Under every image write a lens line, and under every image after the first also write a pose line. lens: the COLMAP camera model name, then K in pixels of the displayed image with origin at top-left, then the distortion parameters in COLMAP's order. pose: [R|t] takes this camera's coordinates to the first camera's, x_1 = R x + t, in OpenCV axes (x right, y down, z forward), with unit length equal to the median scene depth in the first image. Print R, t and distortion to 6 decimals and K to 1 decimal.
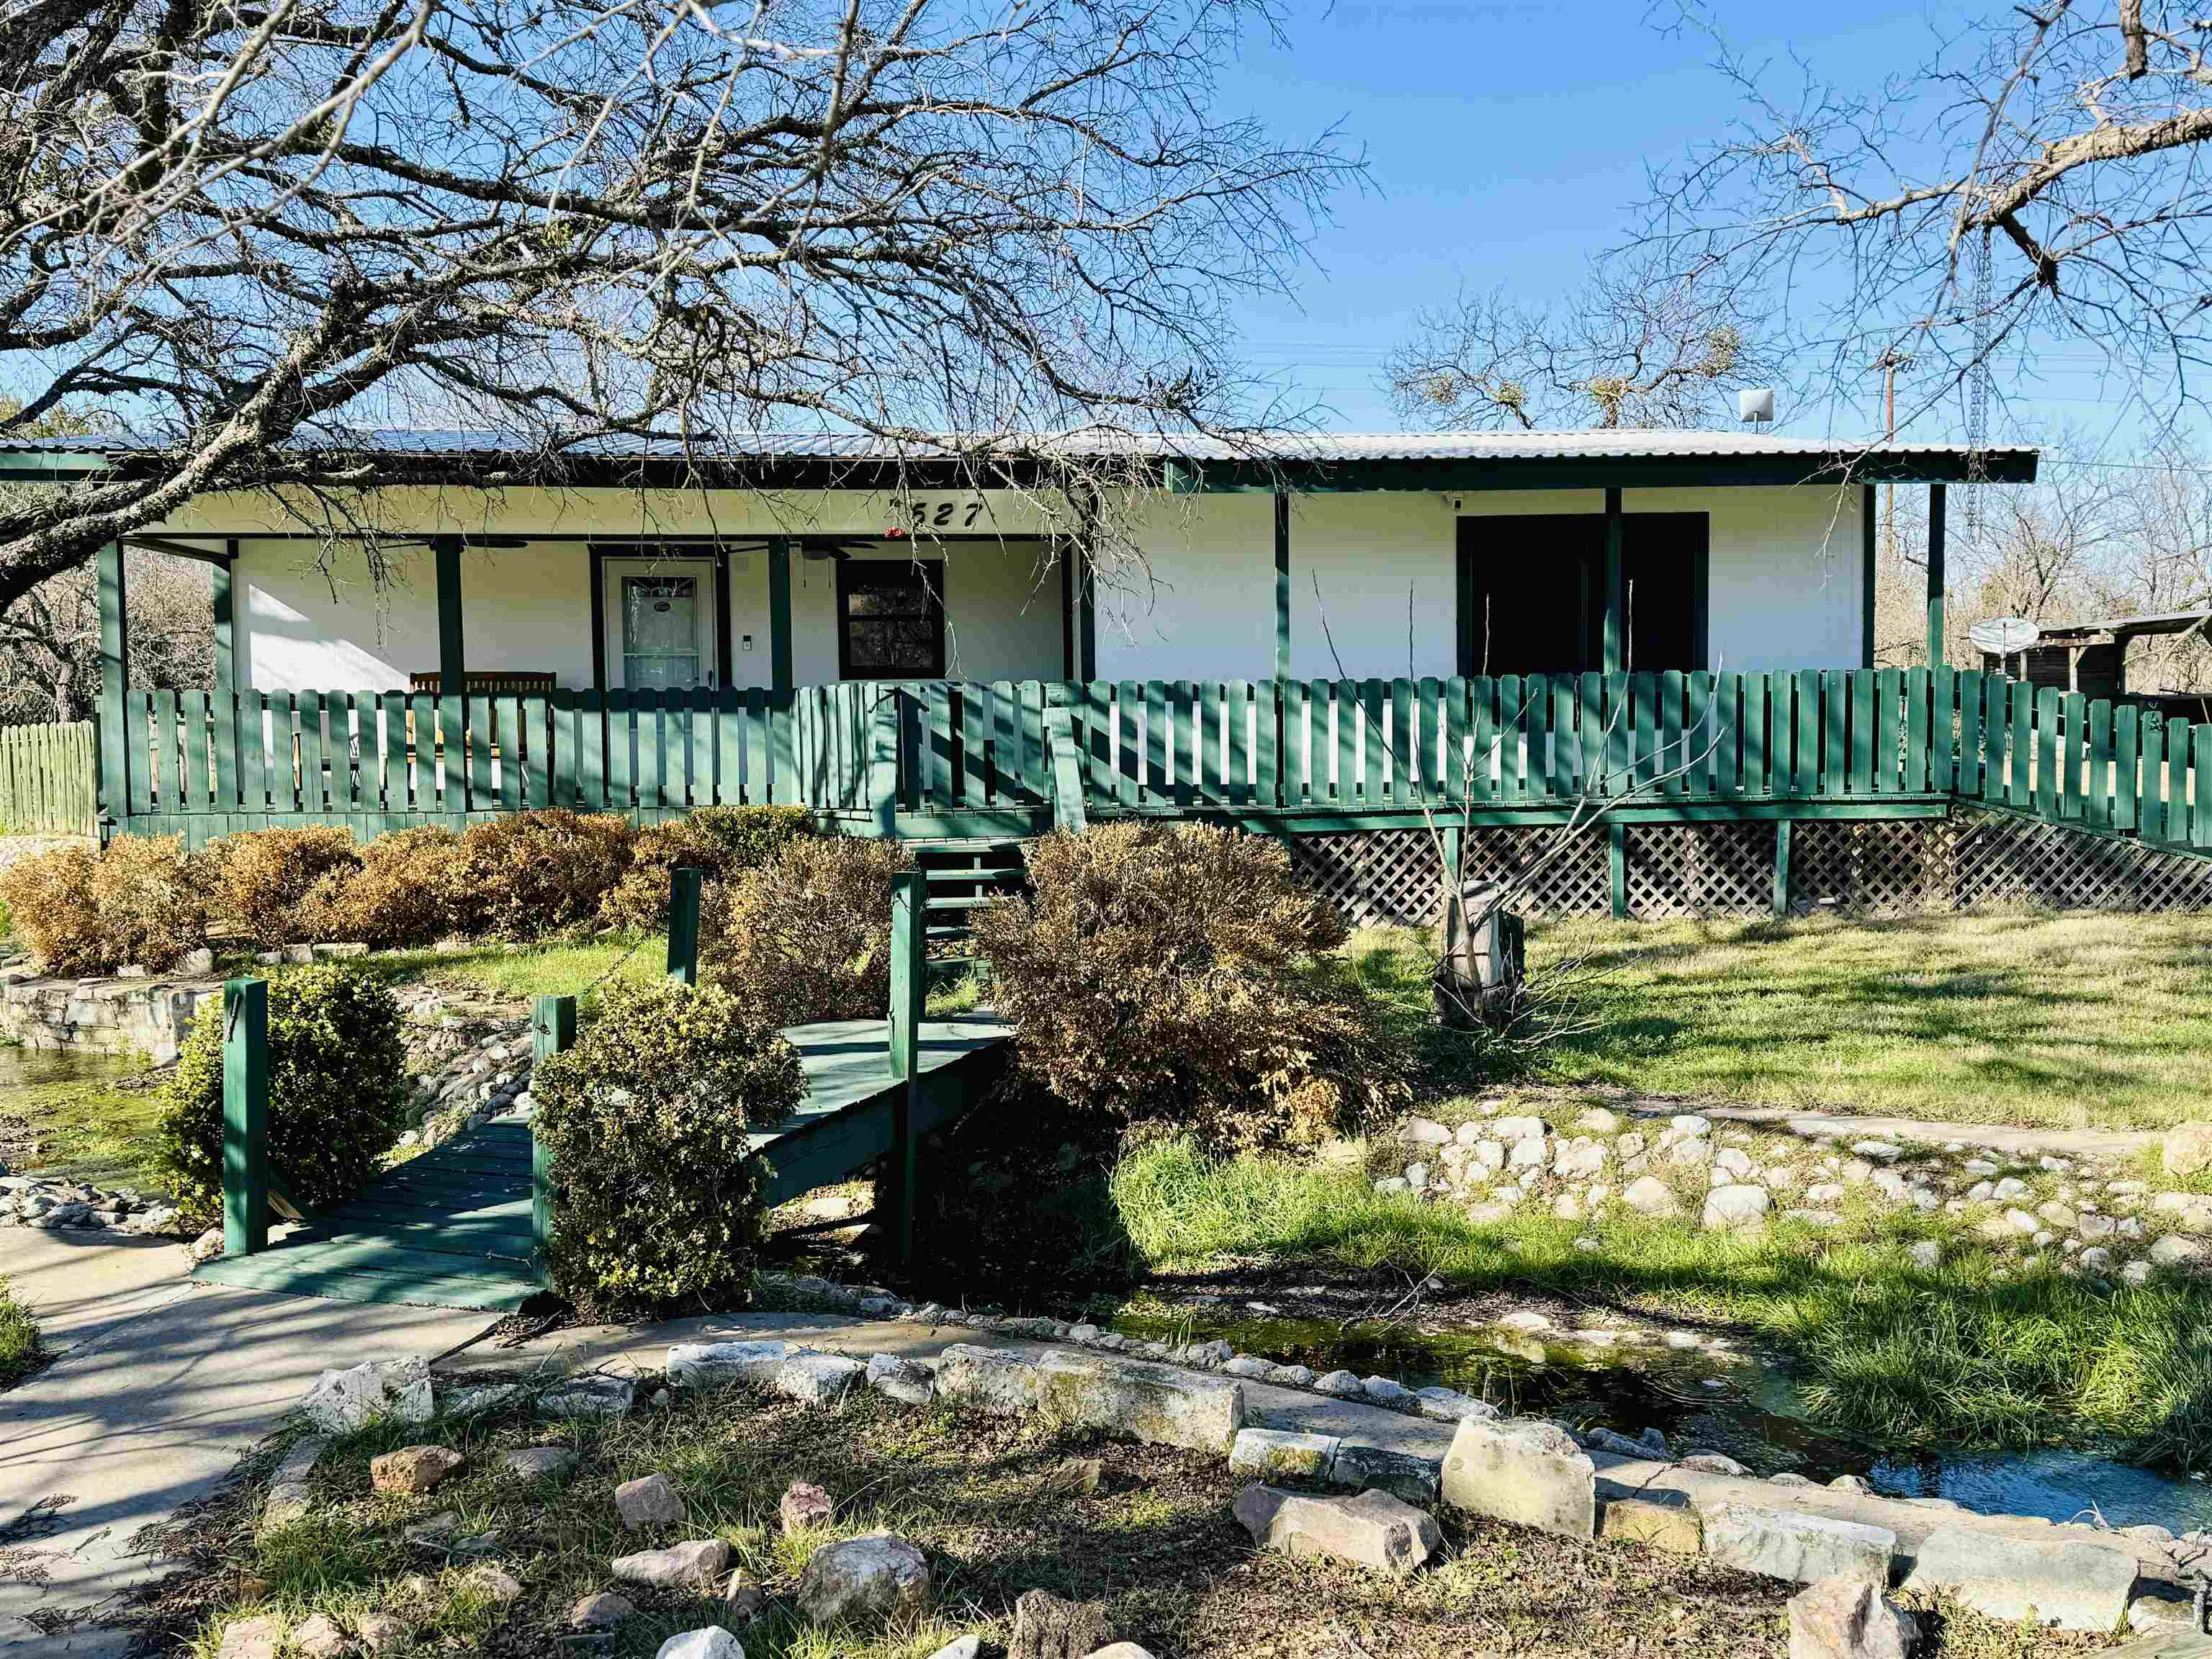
lens RADIAL K [[2066.5, 0, 1106.0], [0, 2066.5, 829.5], [0, 0, 1]] dist [0.064804, 0.010335]
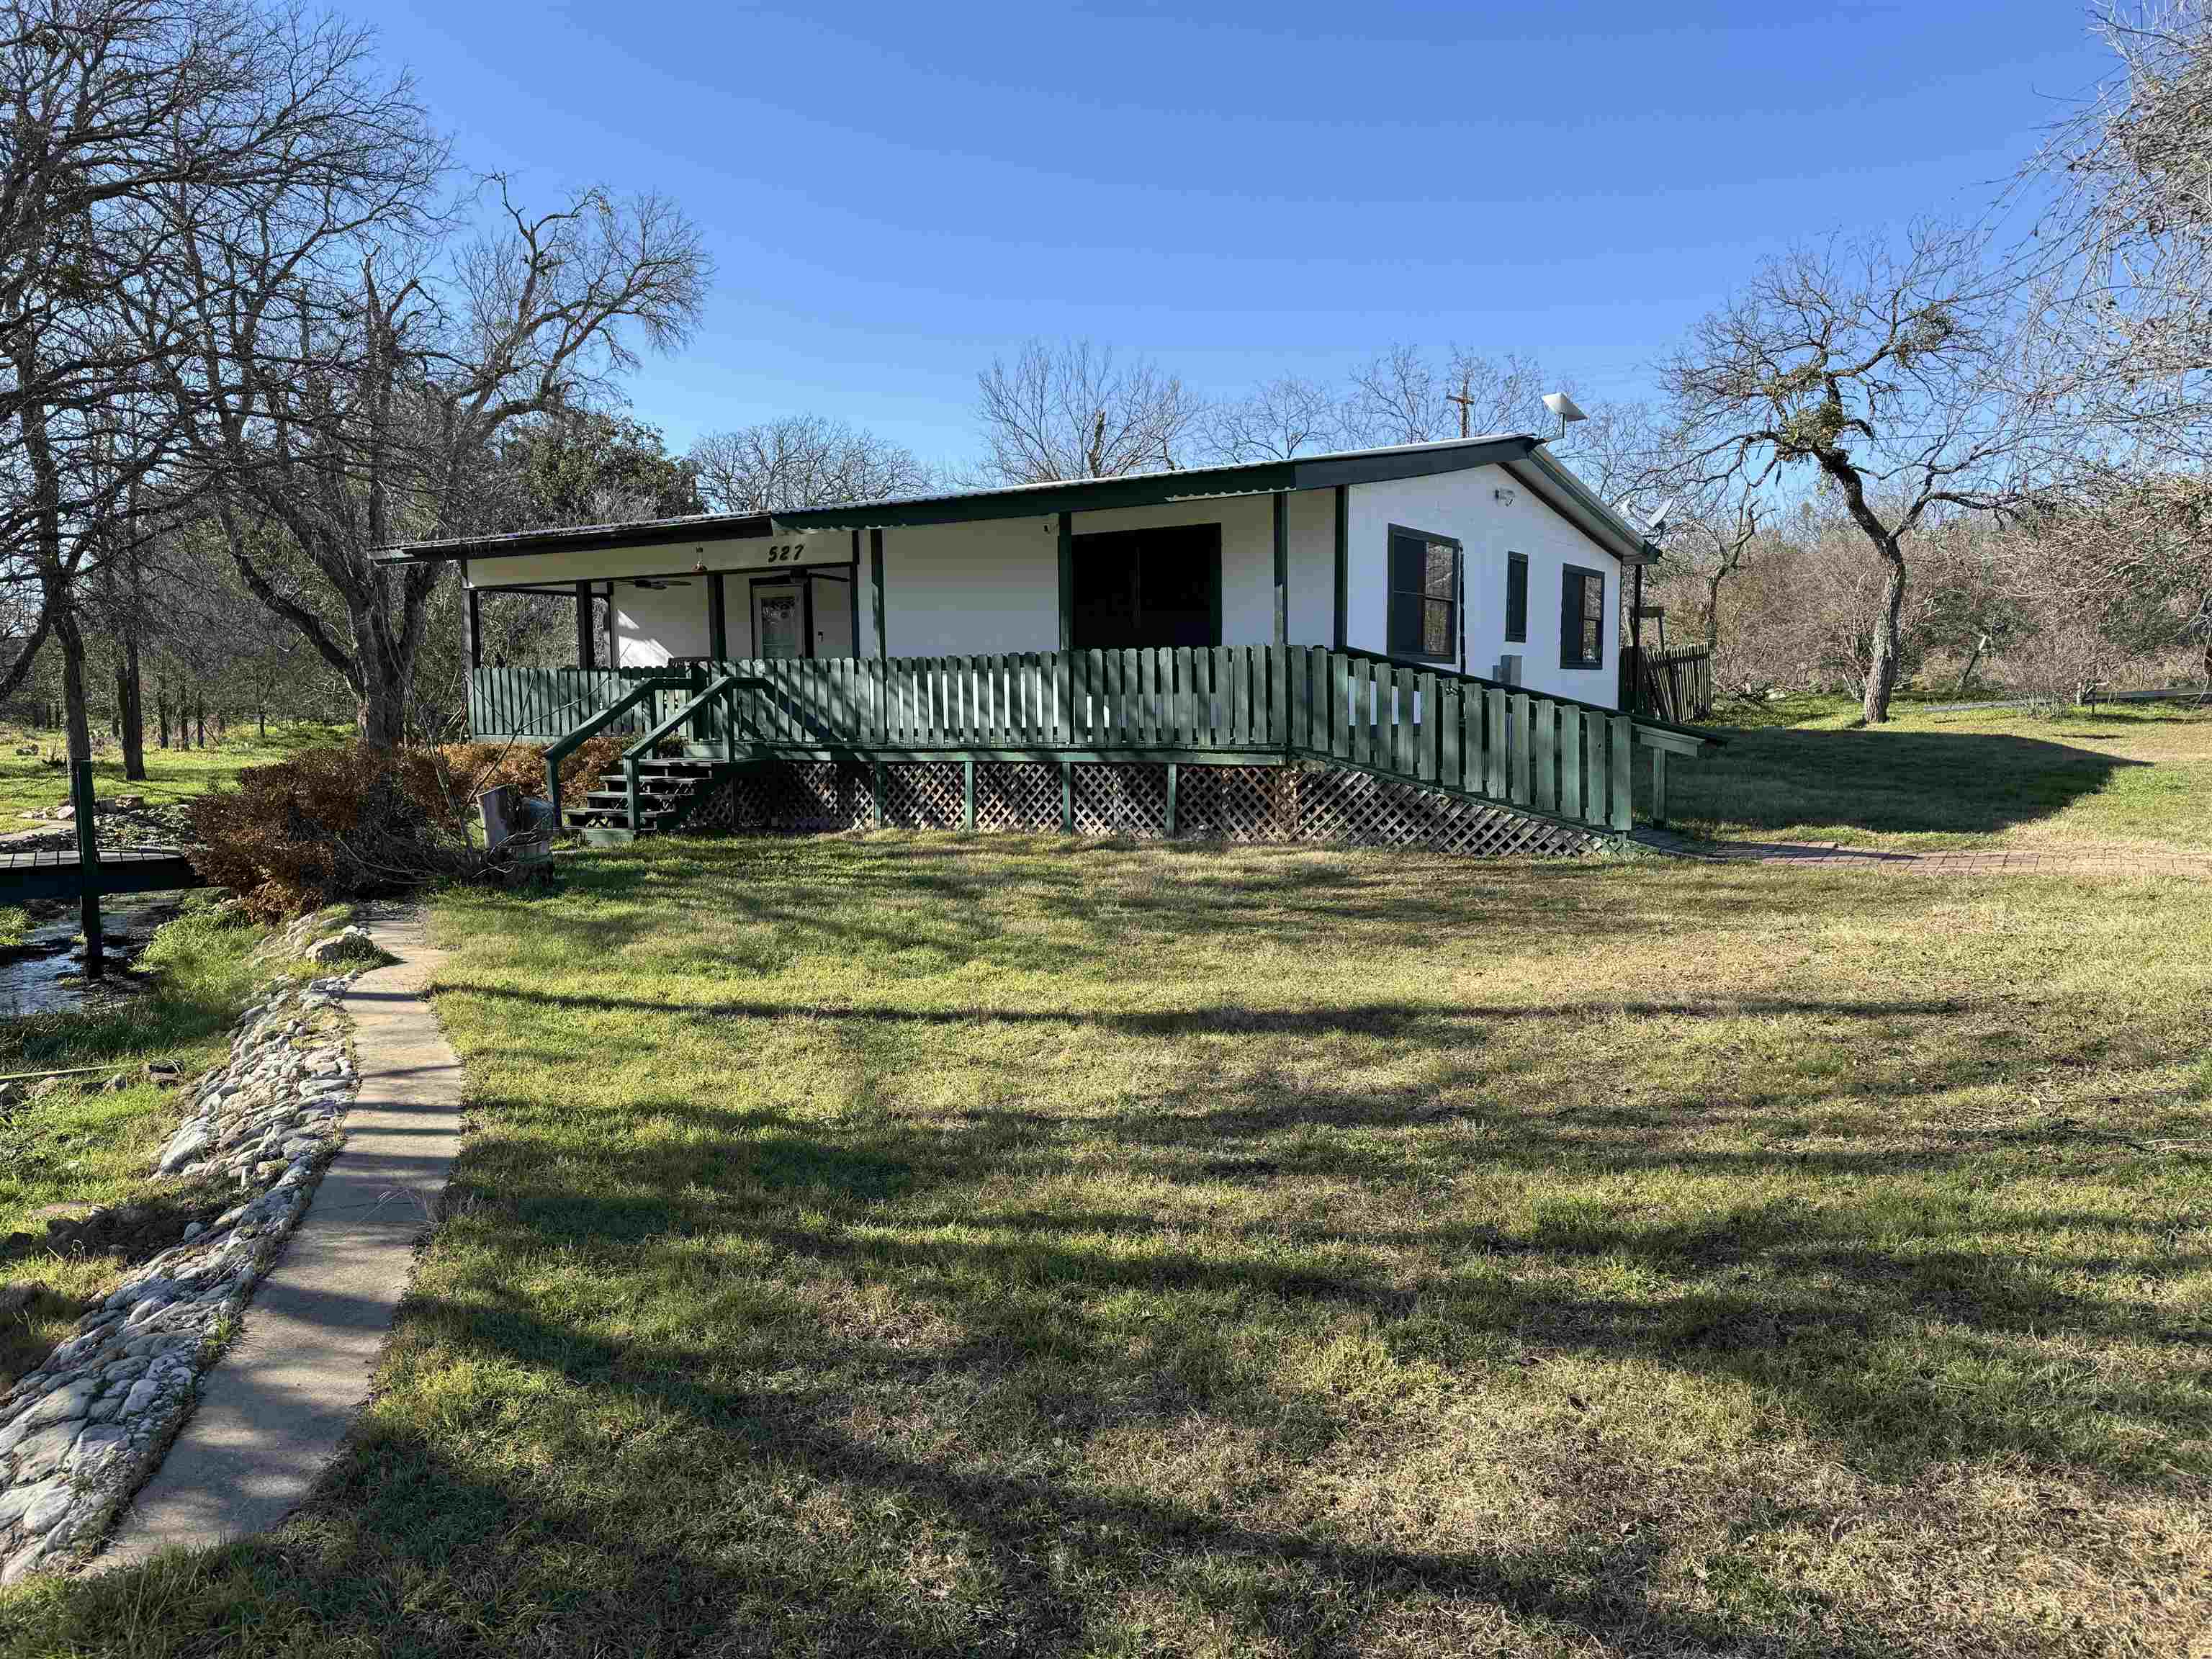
lens RADIAL K [[1537.9, 0, 1100.4], [0, 1537.9, 819.2], [0, 0, 1]] dist [0.182997, -0.179117]
pose [[0.799129, 0.051317, -0.598965, 0.866456], [-0.029164, 0.998486, 0.046637, -0.013562], [0.600451, -0.019801, 0.799416, 0.199782]]
